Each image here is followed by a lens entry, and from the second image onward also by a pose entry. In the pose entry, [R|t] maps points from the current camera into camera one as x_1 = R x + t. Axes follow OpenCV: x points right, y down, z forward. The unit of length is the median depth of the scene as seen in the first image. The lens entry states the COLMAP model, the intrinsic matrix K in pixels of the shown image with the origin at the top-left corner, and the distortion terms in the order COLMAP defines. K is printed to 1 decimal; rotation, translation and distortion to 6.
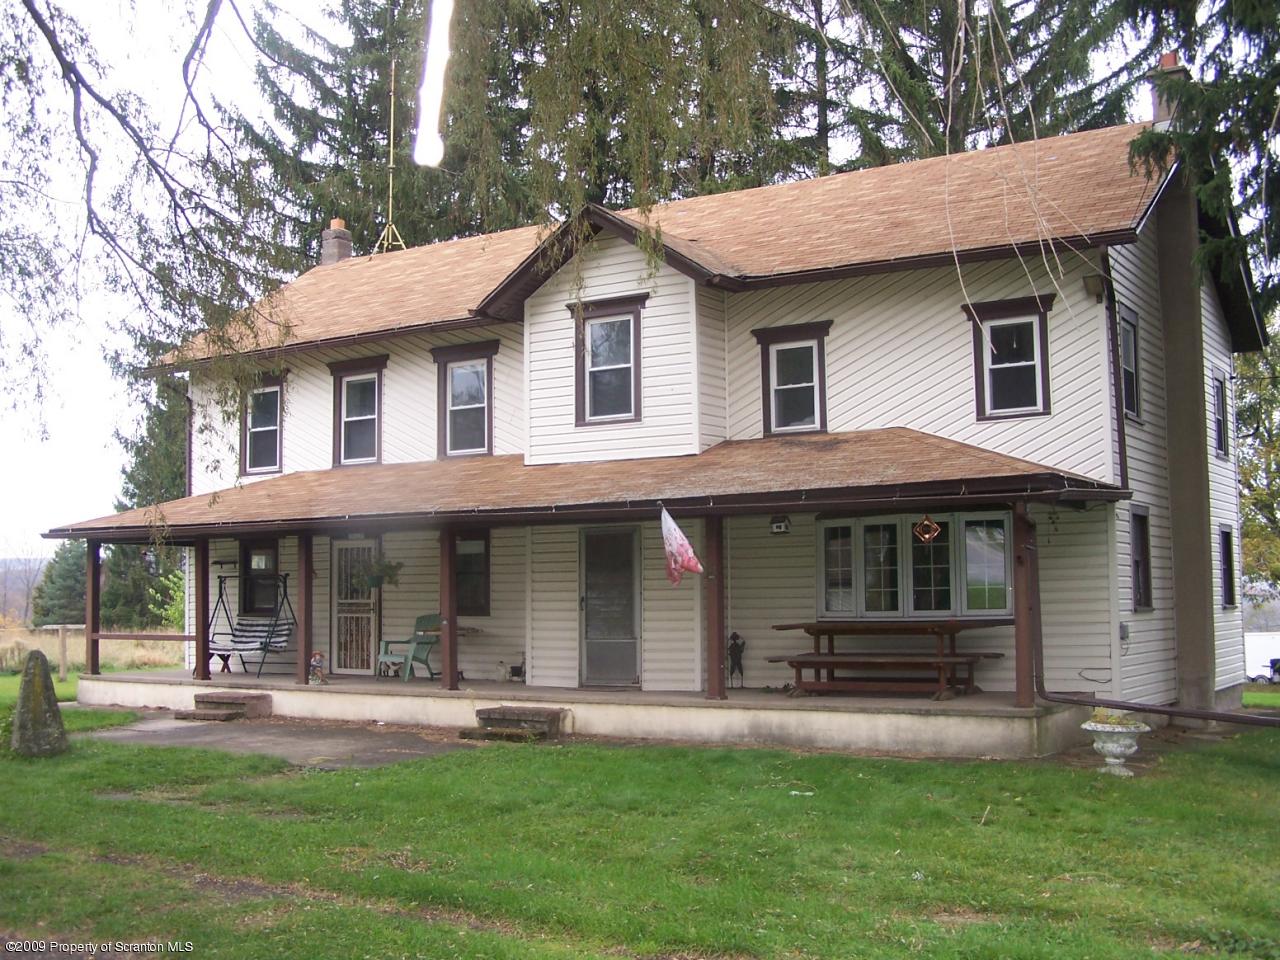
lens RADIAL K [[1450.1, 0, 640.0], [0, 1450.1, 480.0], [0, 0, 1]] dist [-0.197761, 0.308262]
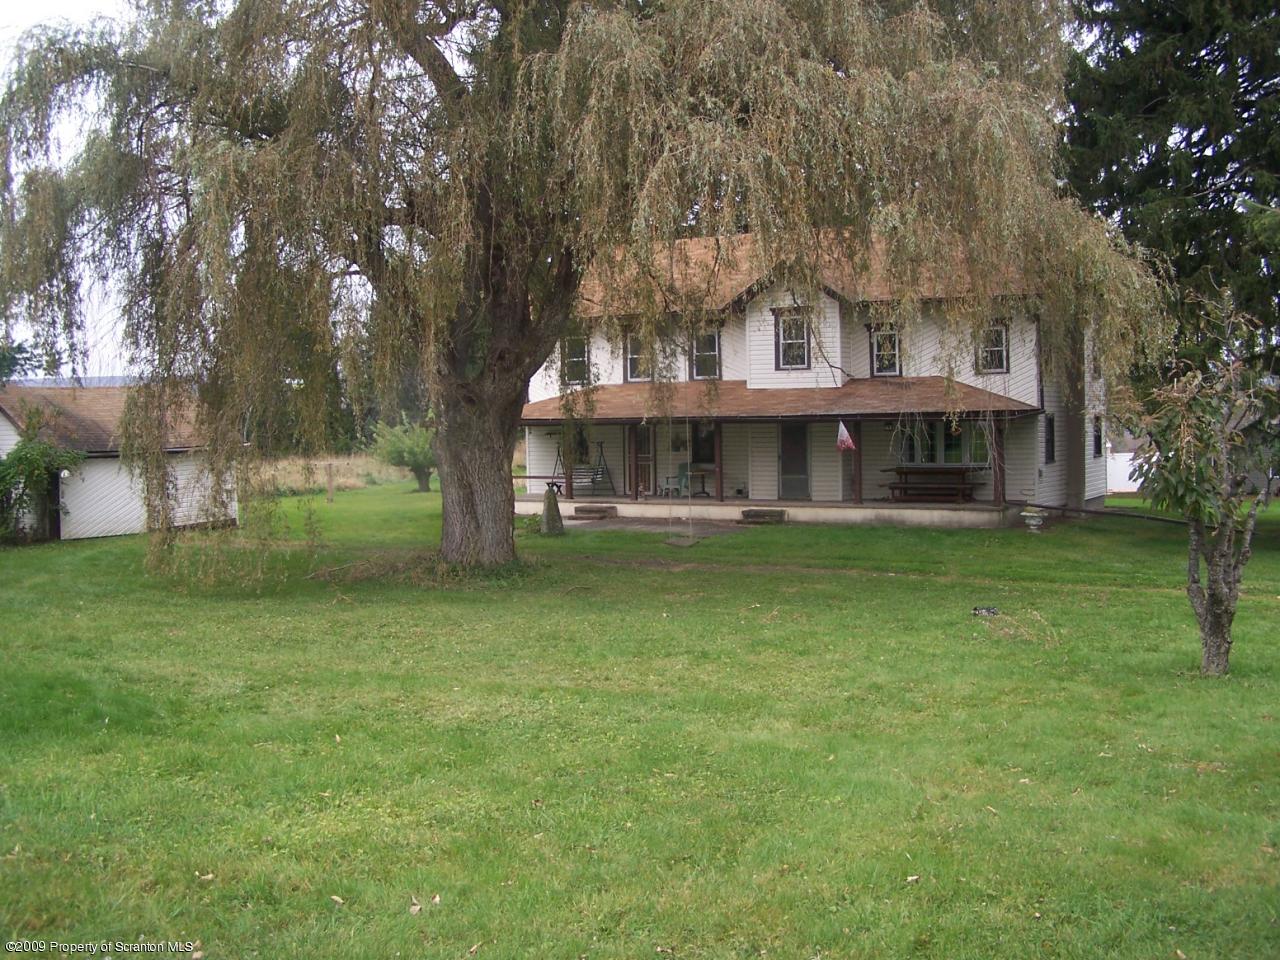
lens RADIAL K [[1450.1, 0, 640.0], [0, 1450.1, 480.0], [0, 0, 1]] dist [-0.197761, 0.308262]
pose [[0.999171, -0.012380, 0.038787, -0.335086], [0.007137, 0.991158, 0.132492, -0.164971], [-0.040085, -0.132105, 0.990425, -1.072795]]
